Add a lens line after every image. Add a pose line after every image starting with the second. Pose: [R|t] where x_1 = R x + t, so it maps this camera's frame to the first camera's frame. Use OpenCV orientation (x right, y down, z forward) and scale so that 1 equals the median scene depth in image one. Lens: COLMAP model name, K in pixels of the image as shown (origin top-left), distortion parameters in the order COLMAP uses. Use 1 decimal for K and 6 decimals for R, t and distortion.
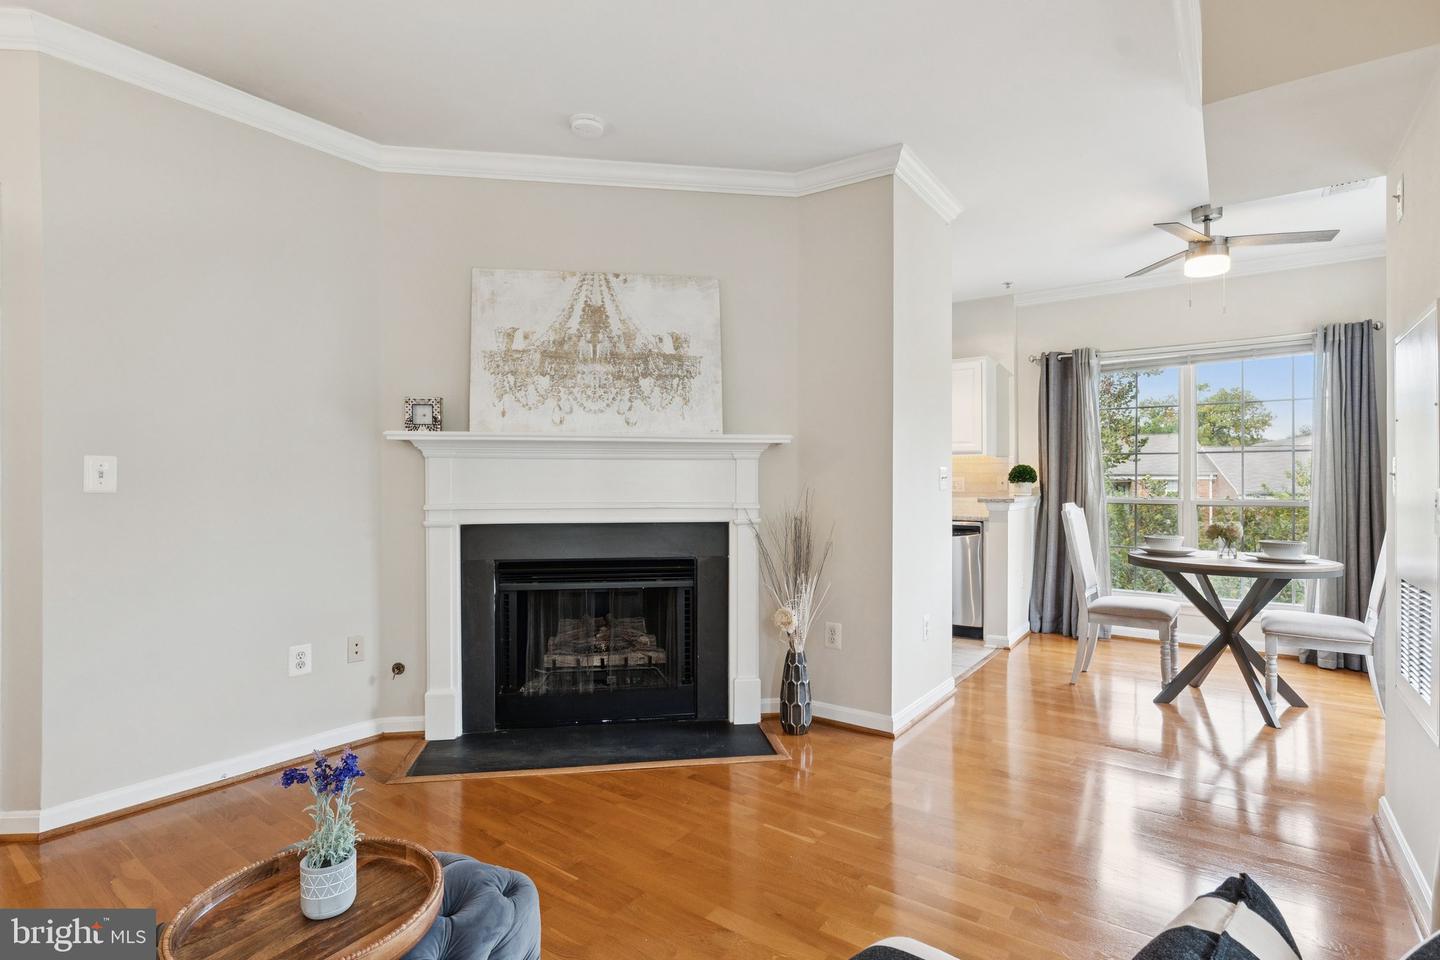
lens RADIAL K [[706.5, 0, 696.1], [0, 706.5, 475.9], [0, 0, 1]] dist [-0.000447, 0.000375]
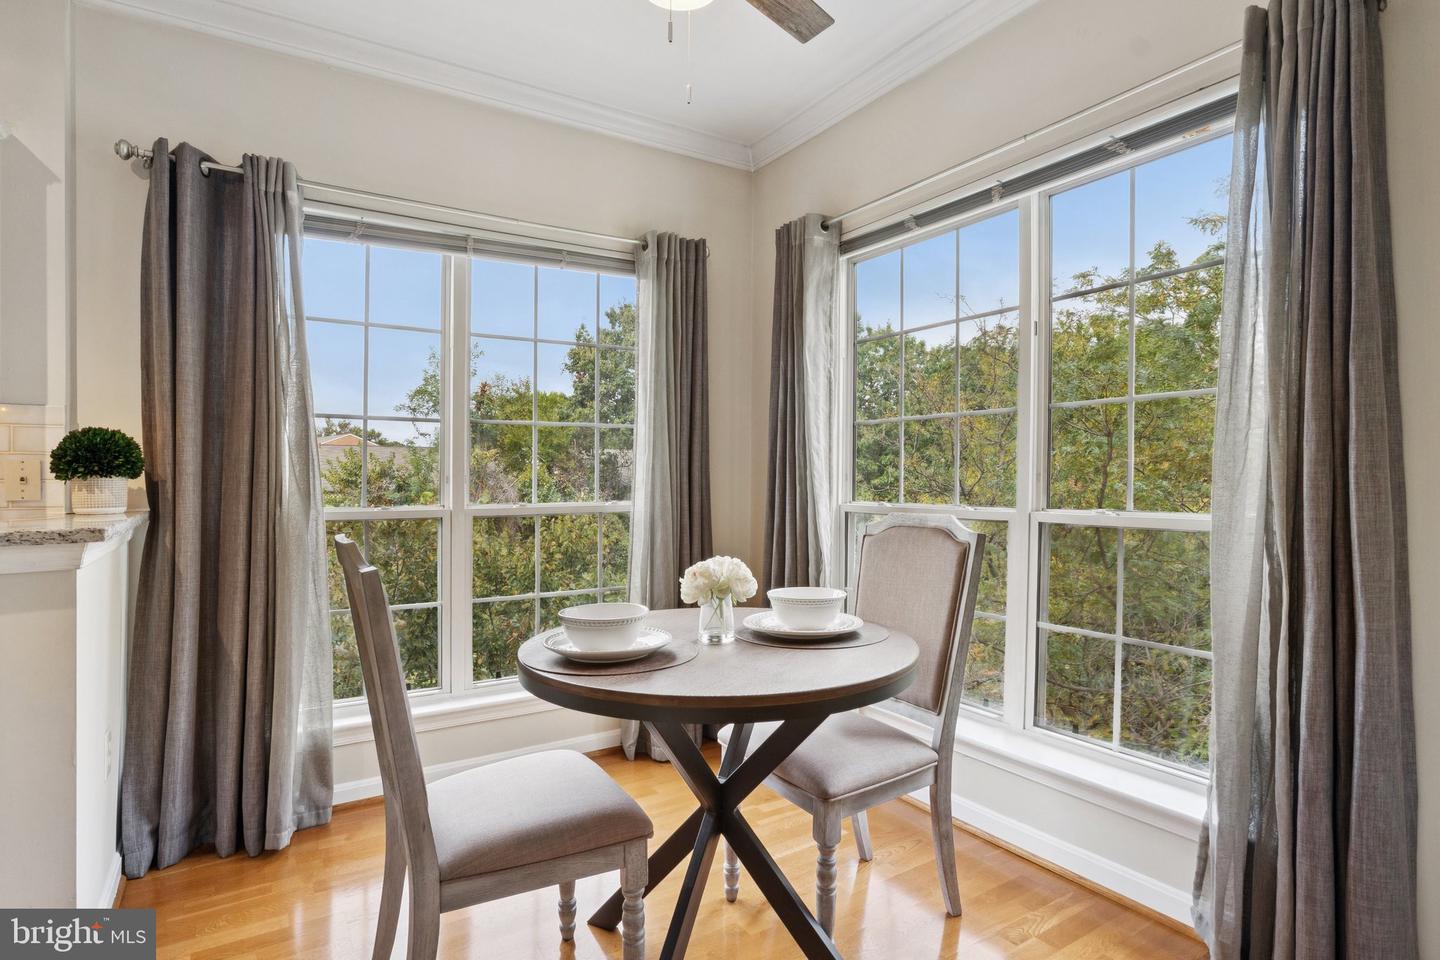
lens RADIAL K [[737.2, 0, 733.4], [0, 737.2, 474.9], [0, 0, 1]] dist [-0.004492, -0.000312]
pose [[0.336538, -0.000009, 0.941670, 0.219972], [0.000782, 1.000000, -0.000269, 0.008748], [-0.941670, 0.000827, 0.336538, 0.573945]]
